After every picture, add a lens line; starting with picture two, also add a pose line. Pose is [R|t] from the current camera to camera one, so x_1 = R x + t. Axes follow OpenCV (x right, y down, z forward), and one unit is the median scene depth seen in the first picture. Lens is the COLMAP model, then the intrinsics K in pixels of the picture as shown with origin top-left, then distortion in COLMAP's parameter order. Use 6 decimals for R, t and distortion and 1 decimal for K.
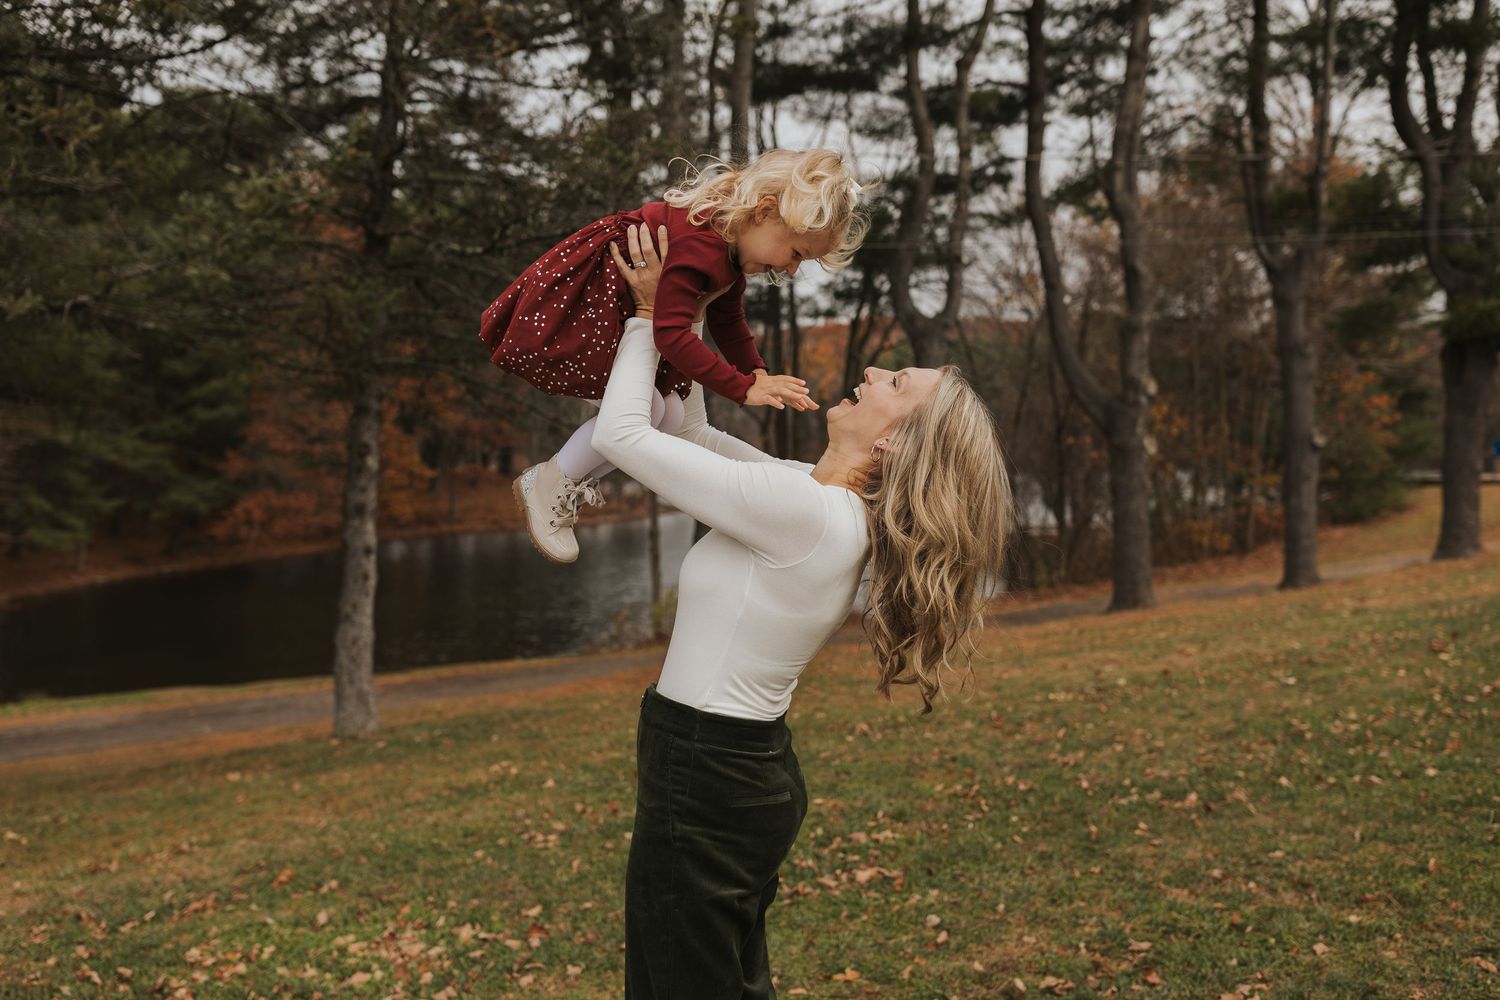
lens RADIAL K [[1413.6, 0, 743.8], [0, 1413.6, 526.8], [0, 0, 1]] dist [-0.006124, 0.000000]
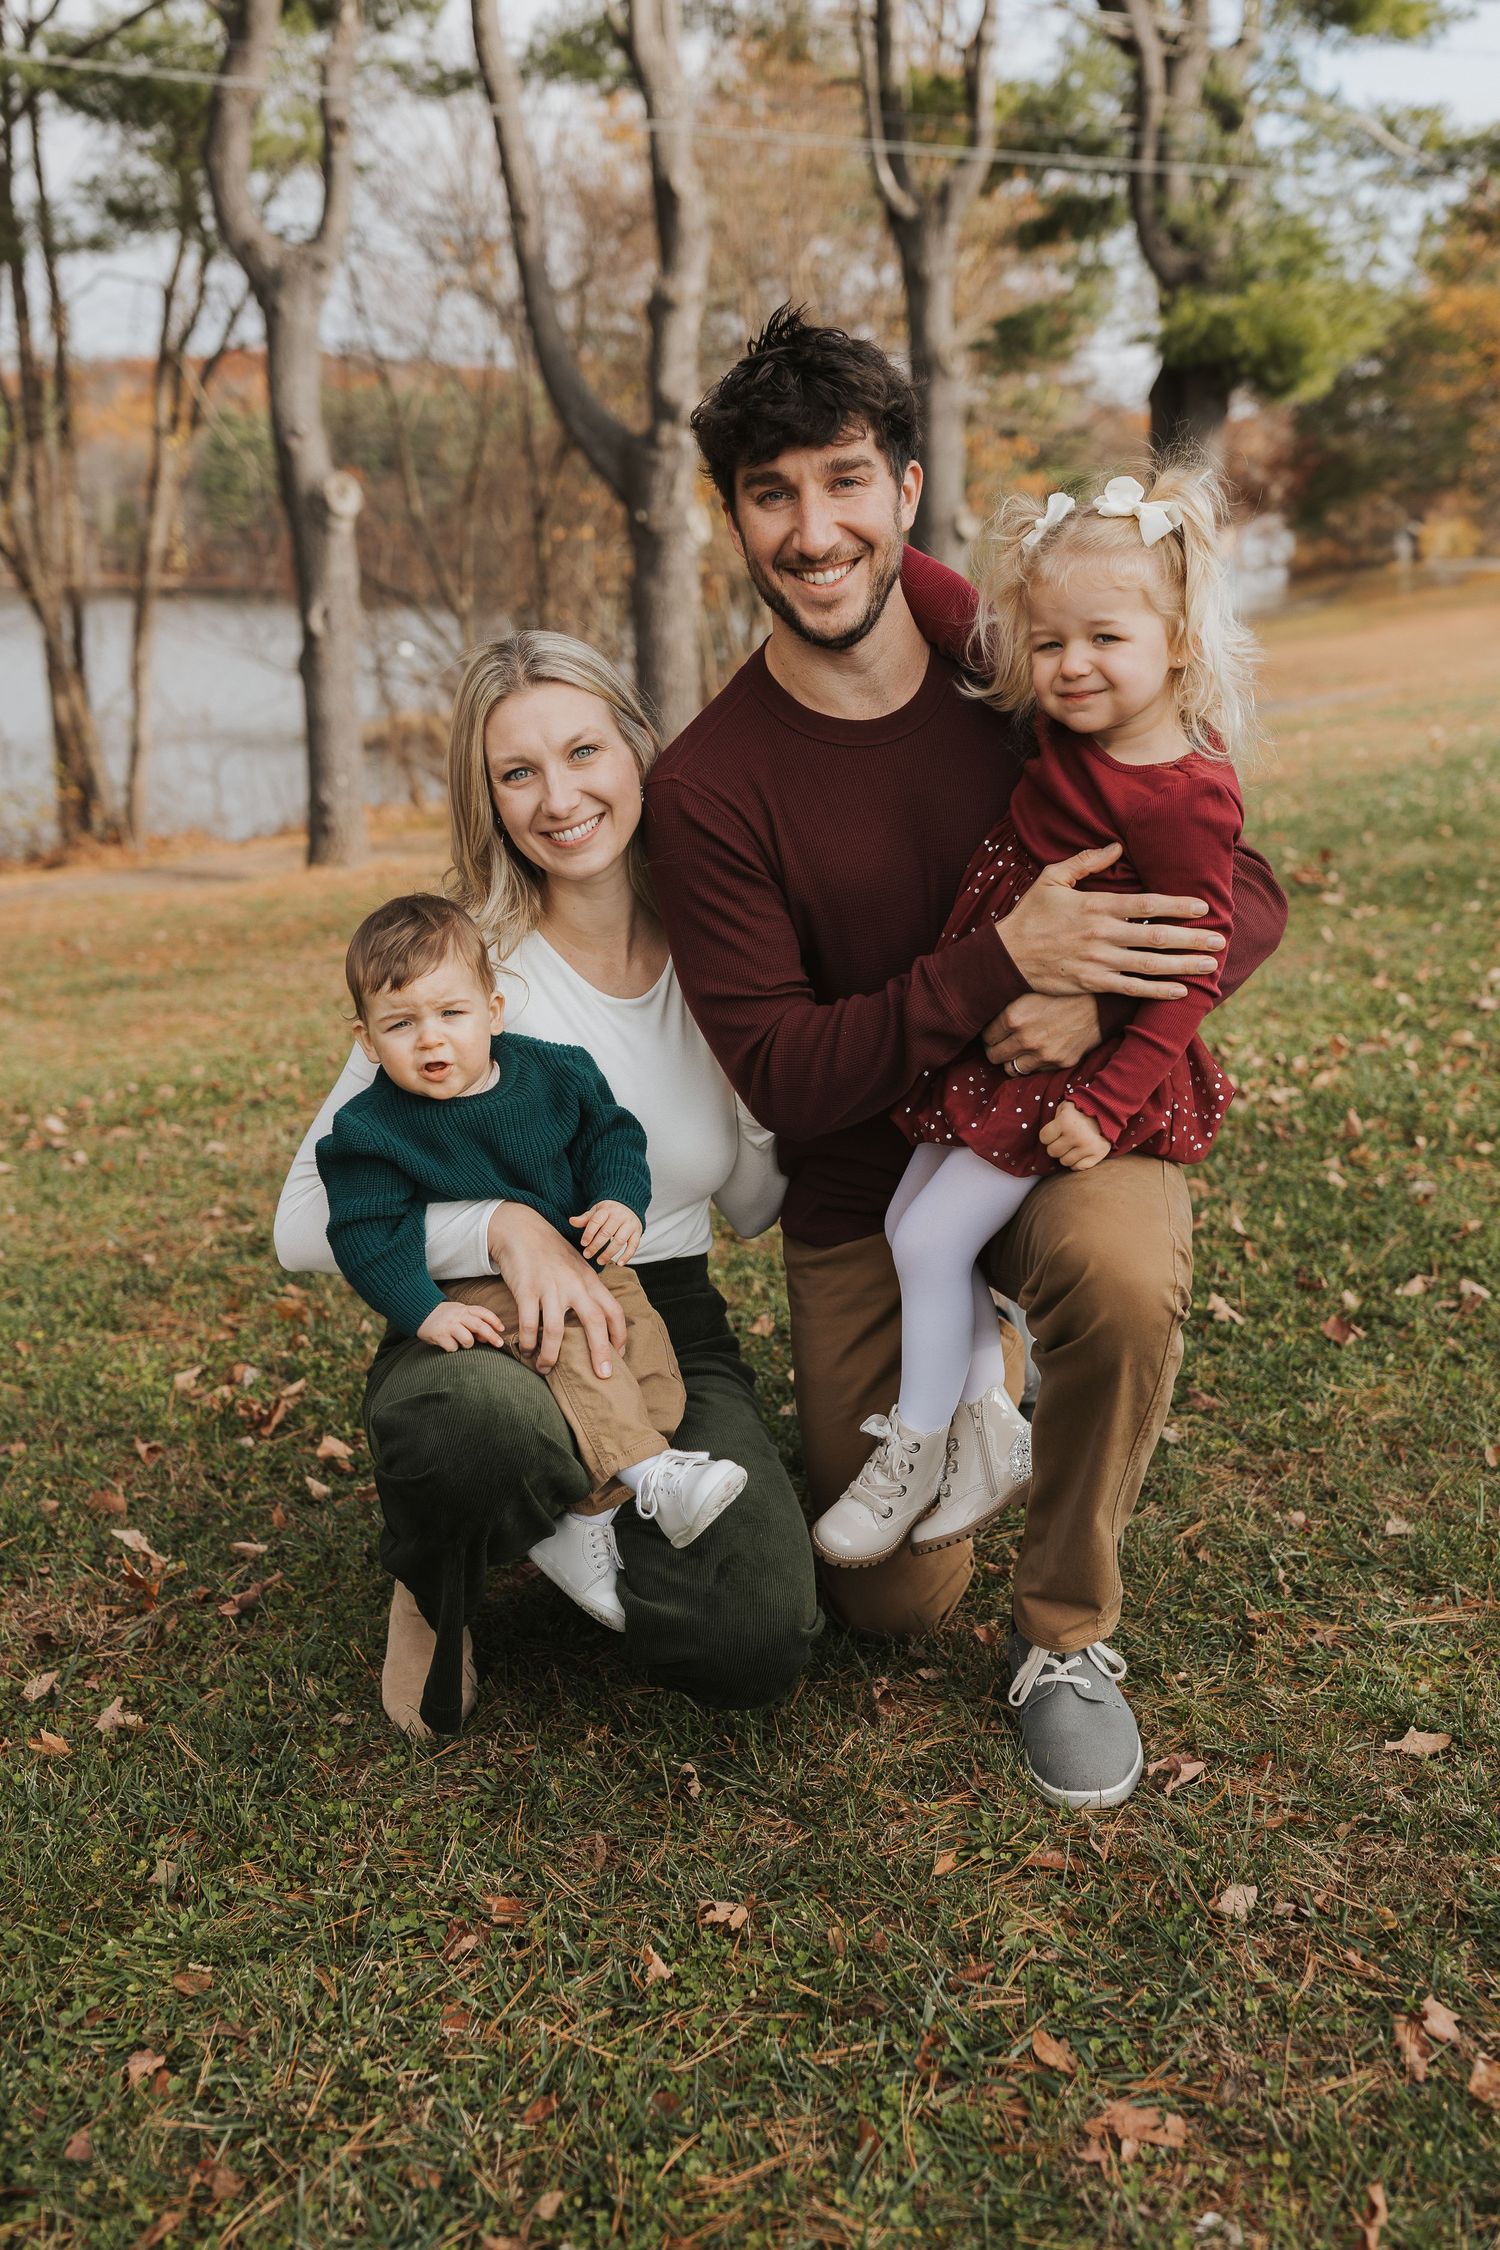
lens RADIAL K [[2120.3, 0, 763.2], [0, 2120.3, 1108.7], [0, 0, 1]] dist [-0.006124, 0.000000]
pose [[0.948688, -0.056633, 0.311101, 0.073696], [-0.003910, 0.981655, 0.190624, 0.022588], [-0.316189, -0.182059, 0.931063, 0.336222]]
